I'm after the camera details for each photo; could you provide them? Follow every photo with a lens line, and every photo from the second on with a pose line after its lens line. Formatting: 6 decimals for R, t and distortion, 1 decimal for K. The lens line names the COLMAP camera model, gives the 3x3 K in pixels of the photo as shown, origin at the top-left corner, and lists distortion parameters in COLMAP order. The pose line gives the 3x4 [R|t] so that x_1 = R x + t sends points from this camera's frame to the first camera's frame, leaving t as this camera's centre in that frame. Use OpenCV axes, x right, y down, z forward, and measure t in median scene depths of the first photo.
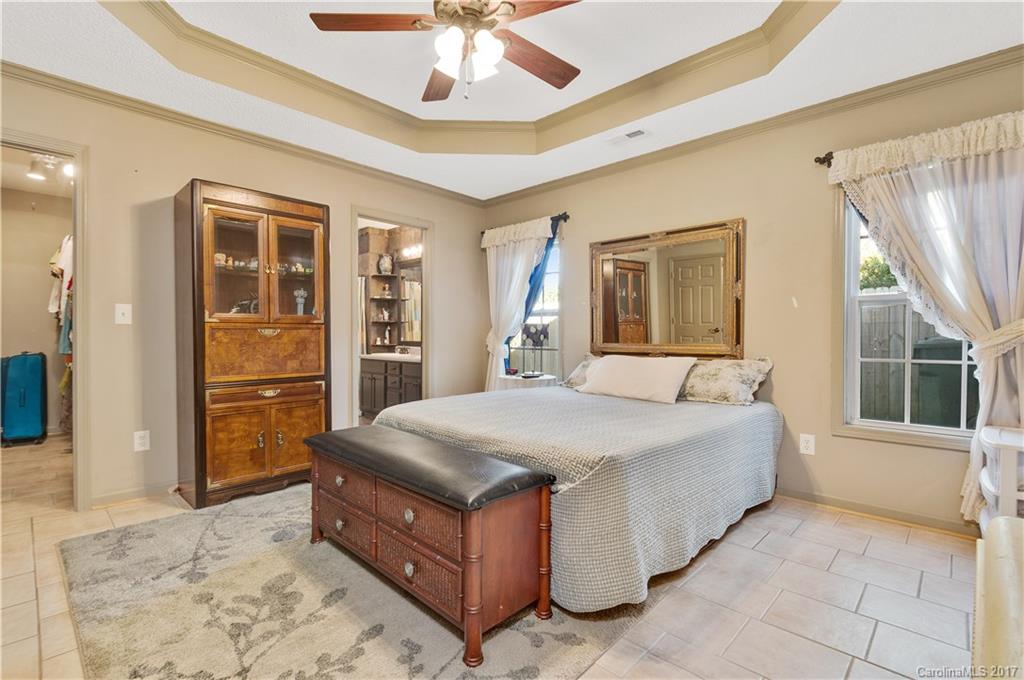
lens RADIAL K [[463.4, 0, 499.4], [0, 463.4, 335.6], [0, 0, 1]] dist [0.008810, -0.008239]
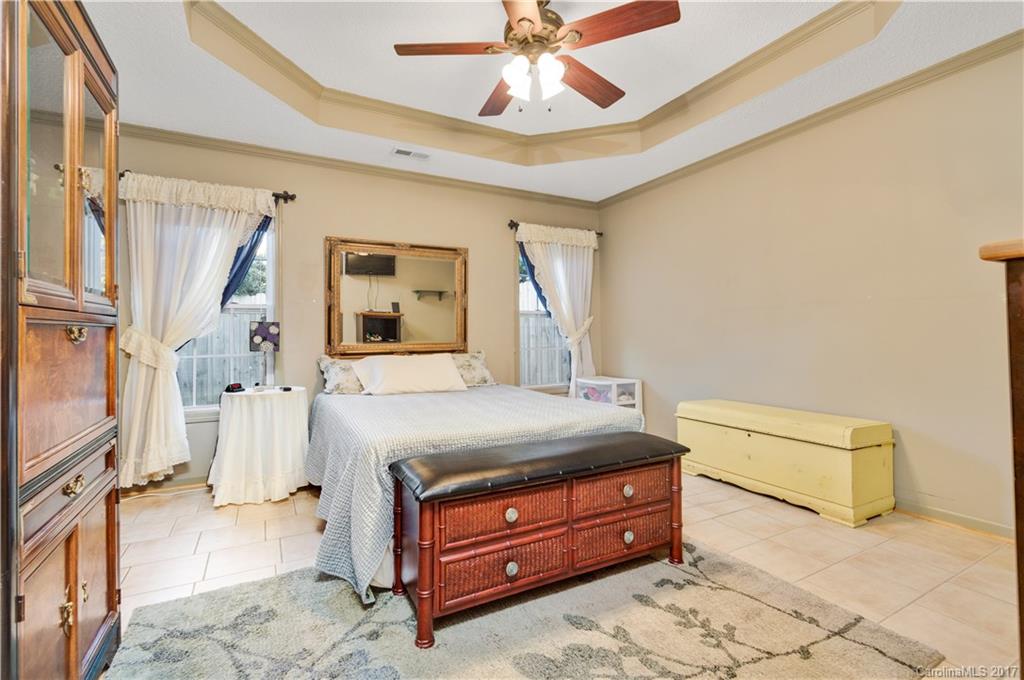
lens RADIAL K [[463.4, 0, 499.4], [0, 463.4, 335.6], [0, 0, 1]] dist [0.008810, -0.008239]
pose [[0.301065, -0.004220, 0.953594, -0.400707], [0.008555, 0.999962, 0.001725, -0.000866], [-0.953565, 0.007638, 0.301089, 0.275306]]
